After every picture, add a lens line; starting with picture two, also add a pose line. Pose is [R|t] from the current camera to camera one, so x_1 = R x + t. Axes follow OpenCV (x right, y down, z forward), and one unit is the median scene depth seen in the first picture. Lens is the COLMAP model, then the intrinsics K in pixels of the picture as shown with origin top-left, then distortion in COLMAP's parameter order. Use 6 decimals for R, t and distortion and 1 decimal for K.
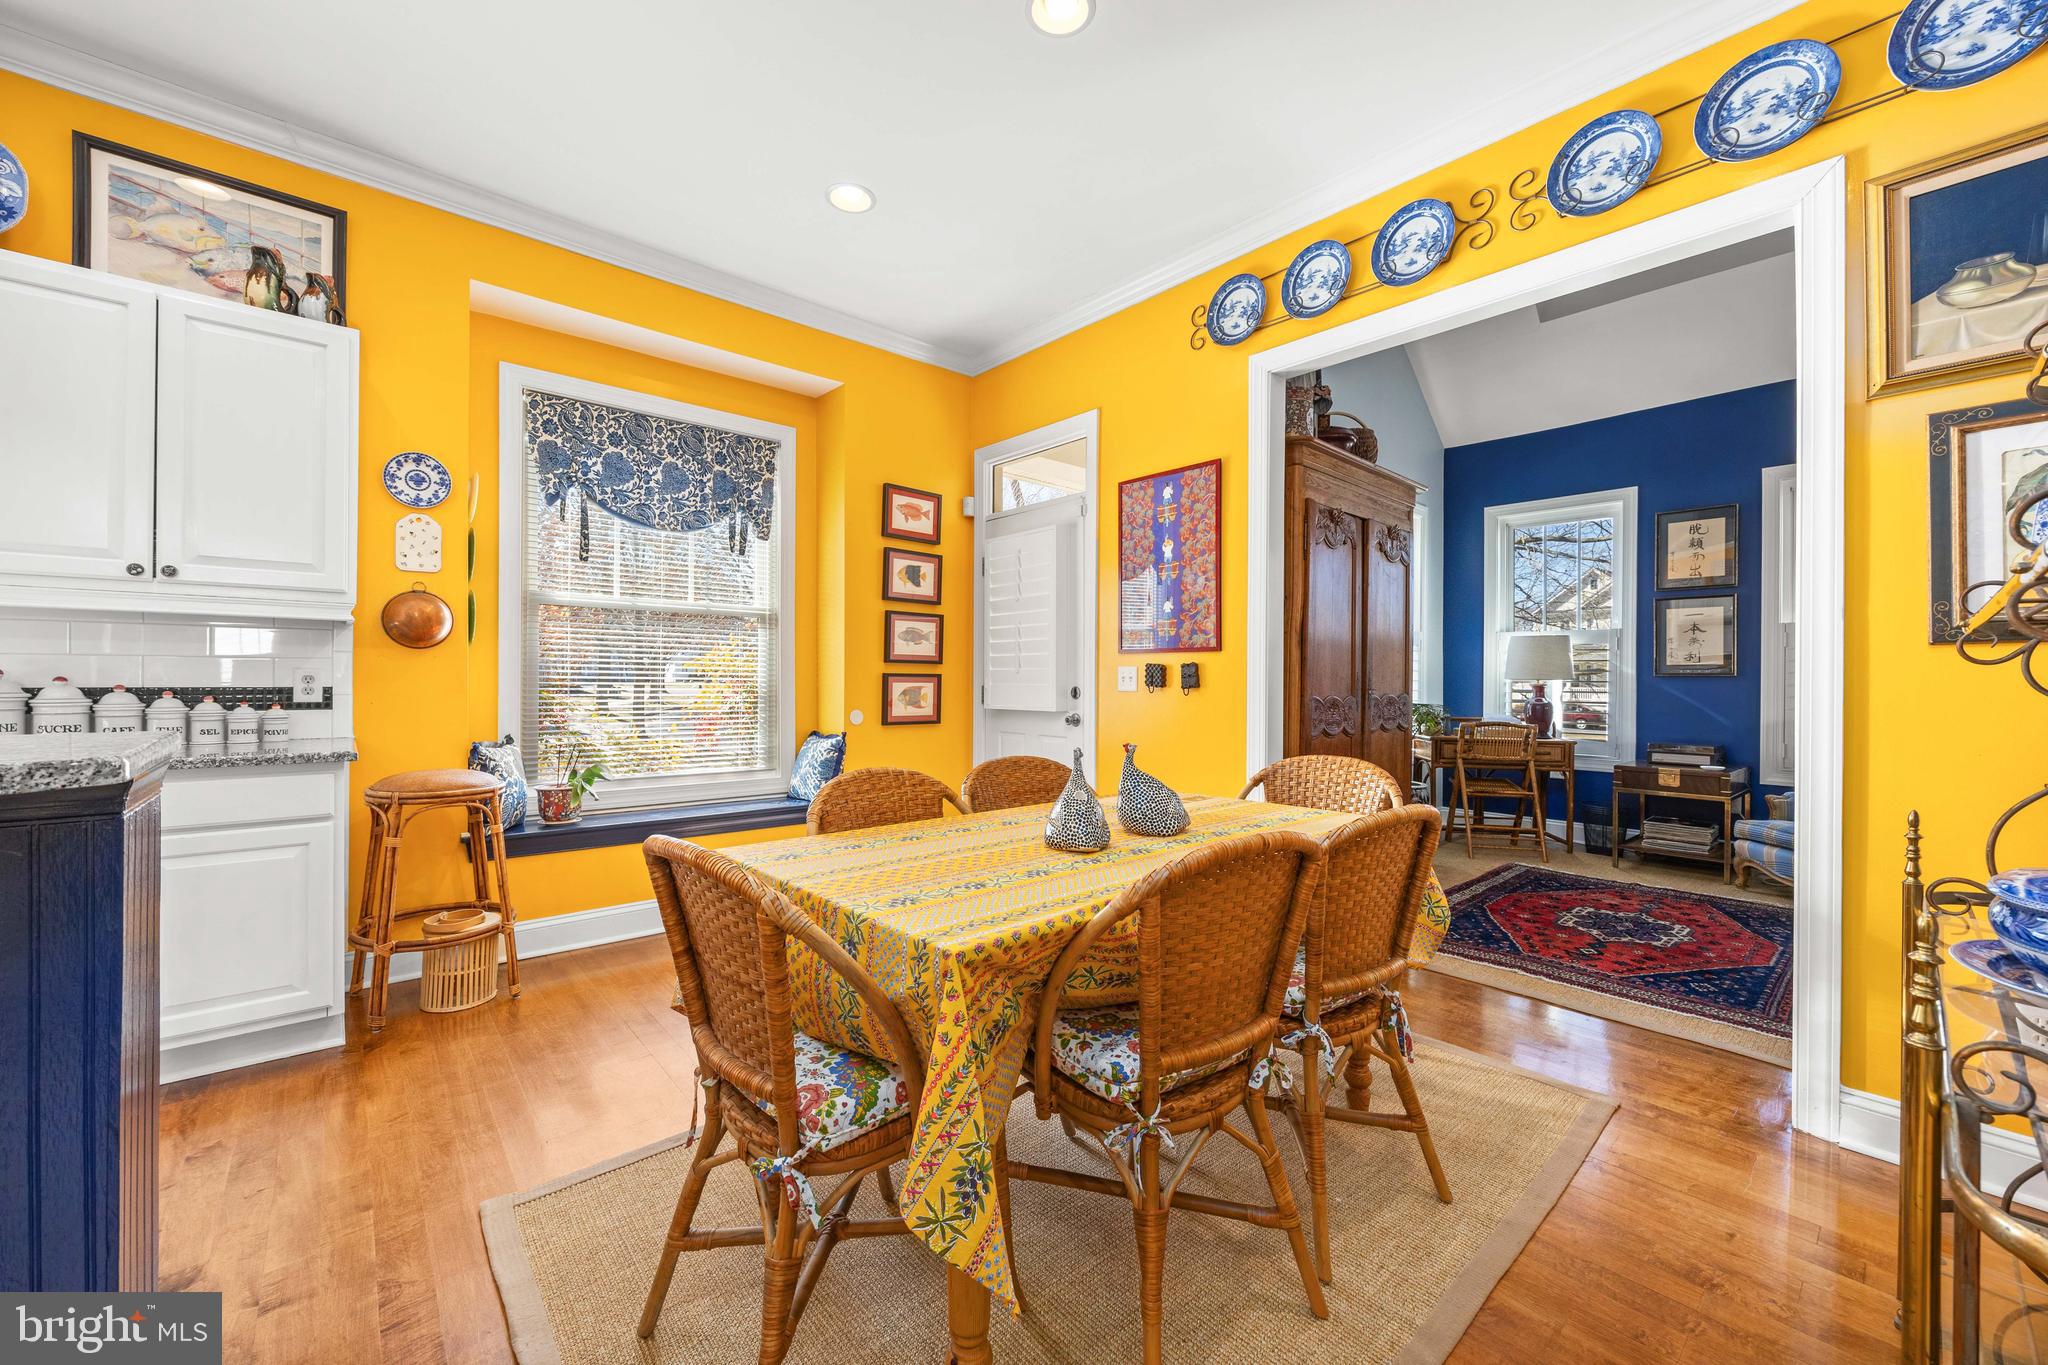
lens RADIAL K [[784.2, 0, 1022.1], [0, 784.2, 681.1], [0, 0, 1]] dist [-0.001183, -0.000136]
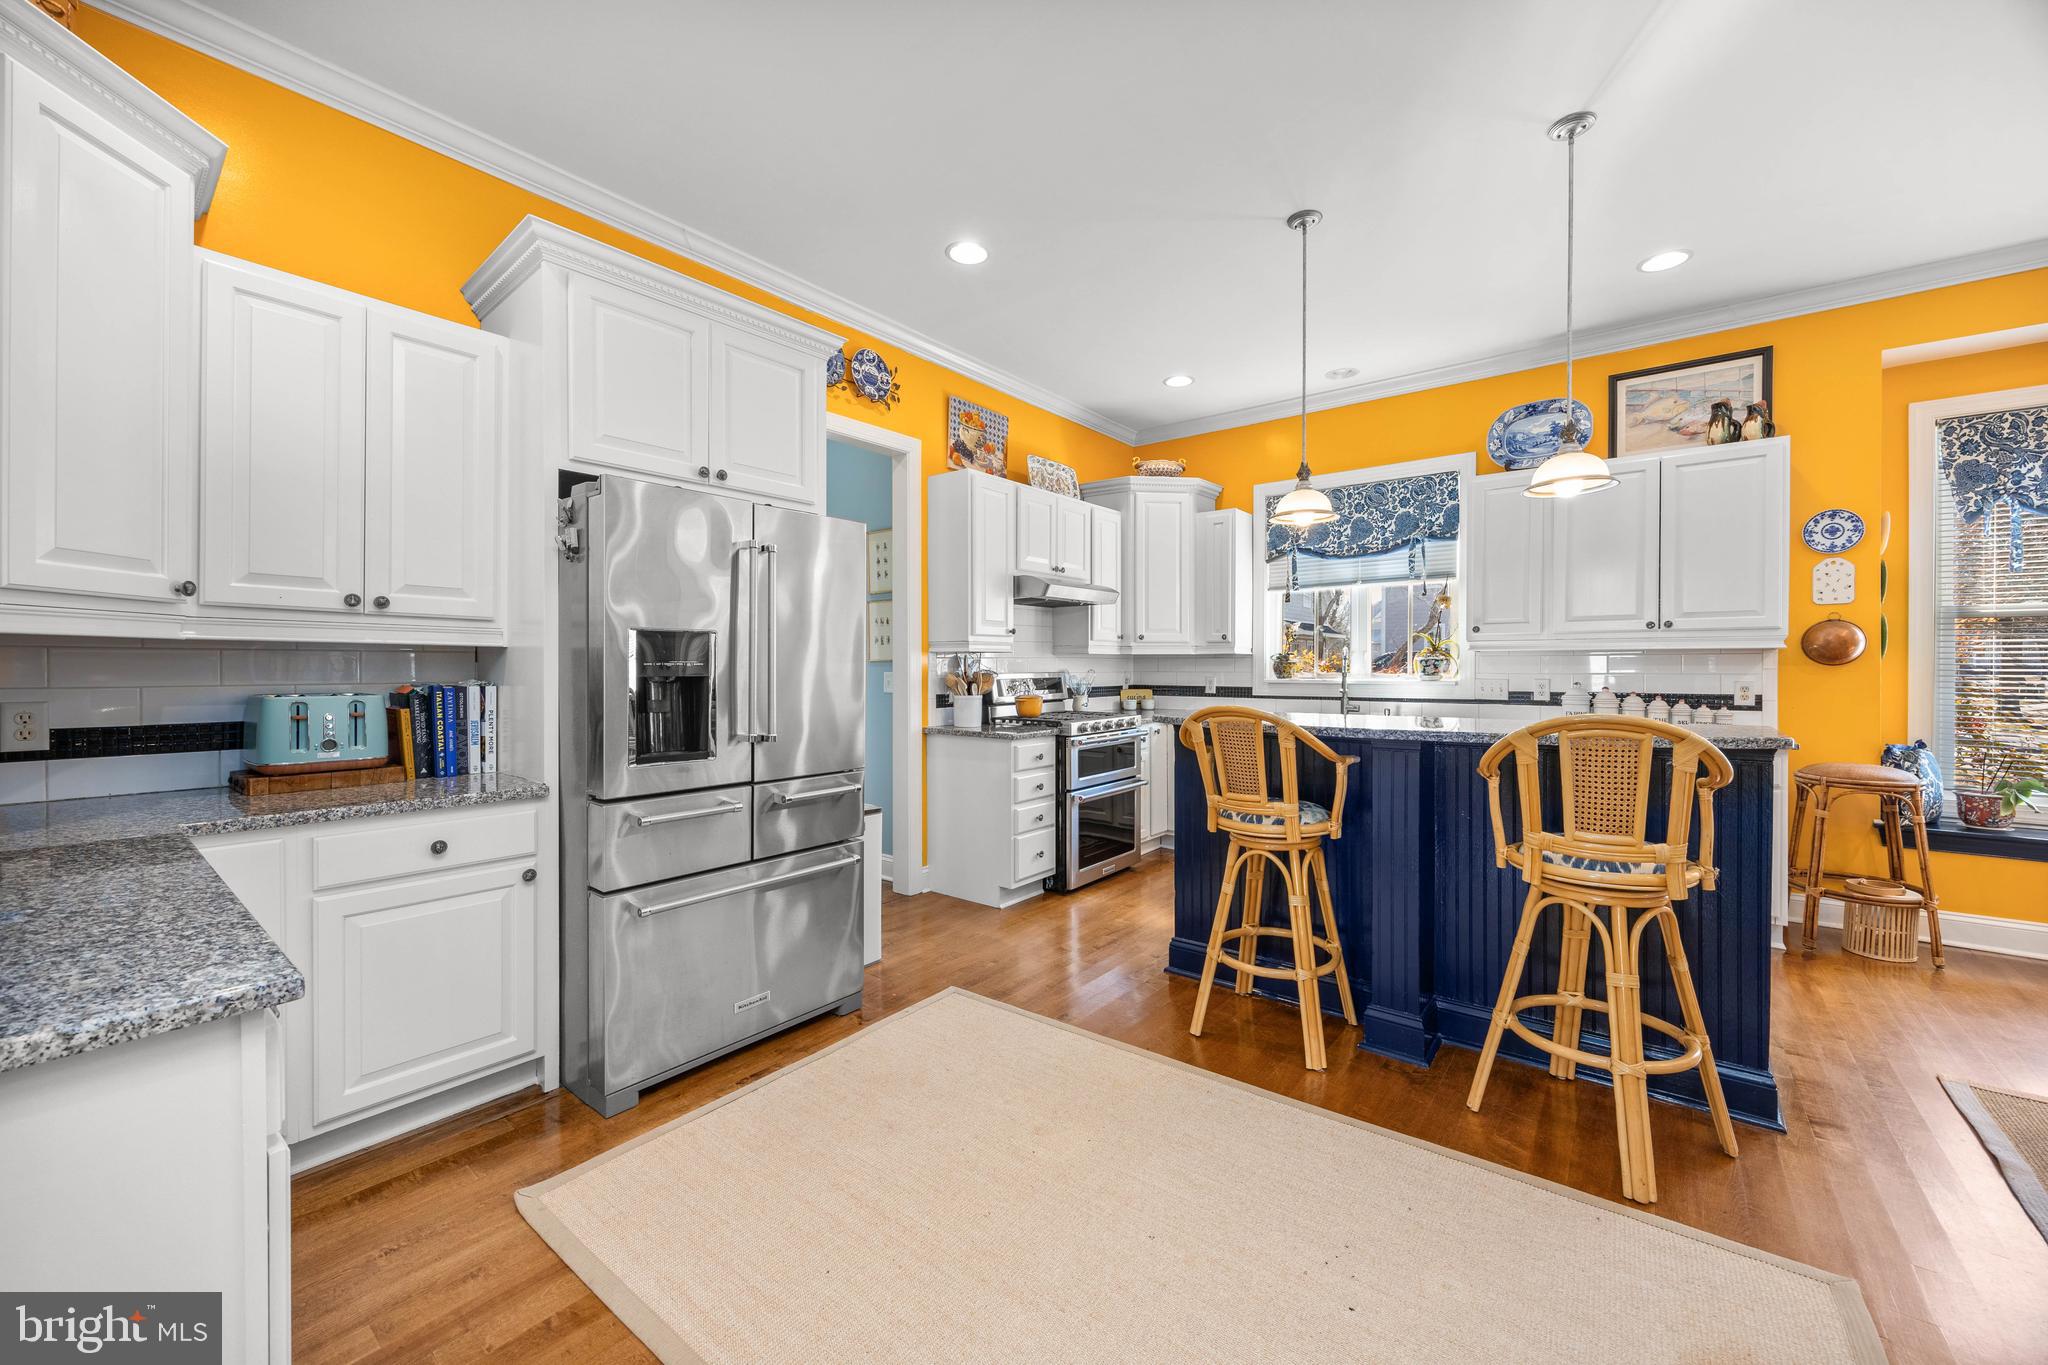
lens RADIAL K [[784.2, 0, 1017.3], [0, 784.2, 672.1], [0, 0, 1]] dist [-0.001183, -0.000136]
pose [[0.178924, -0.001393, -0.983862, 0.187995], [0.000385, 0.999999, -0.001346, -0.024107], [0.983863, -0.000138, 0.178924, -0.417925]]
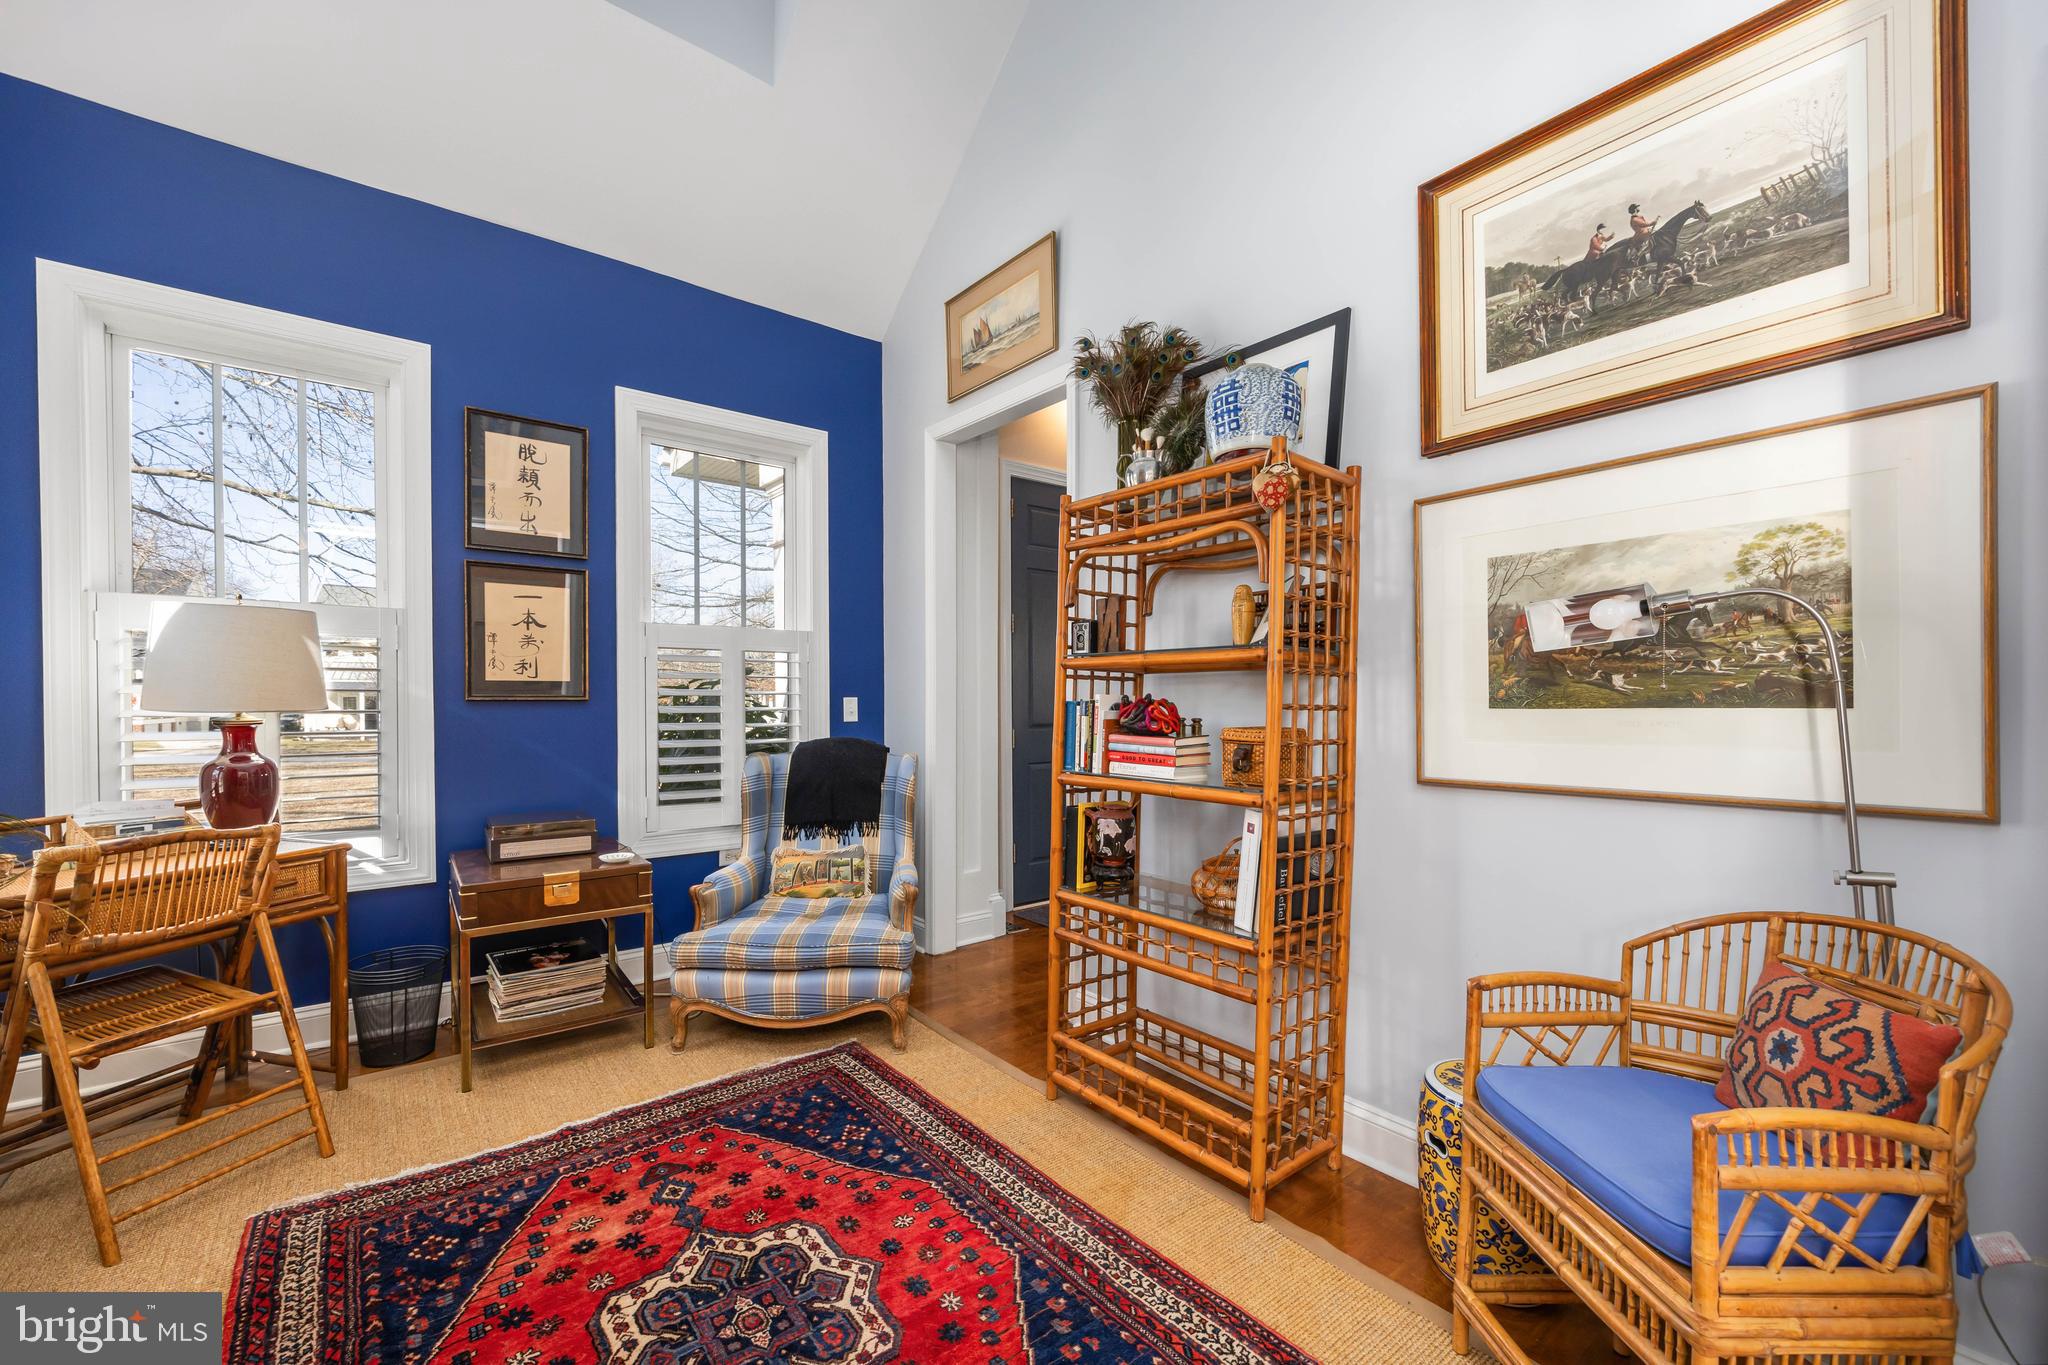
lens RADIAL K [[821.5, 0, 1011.1], [0, 821.5, 710.2], [0, 0, 1]] dist [0.001981, 0.000410]
pose [[0.053693, -0.021963, 0.998316, 0.357505], [-0.000664, 0.999757, 0.022031, -0.017539], [-0.998557, -0.001845, 0.053666, 0.856356]]
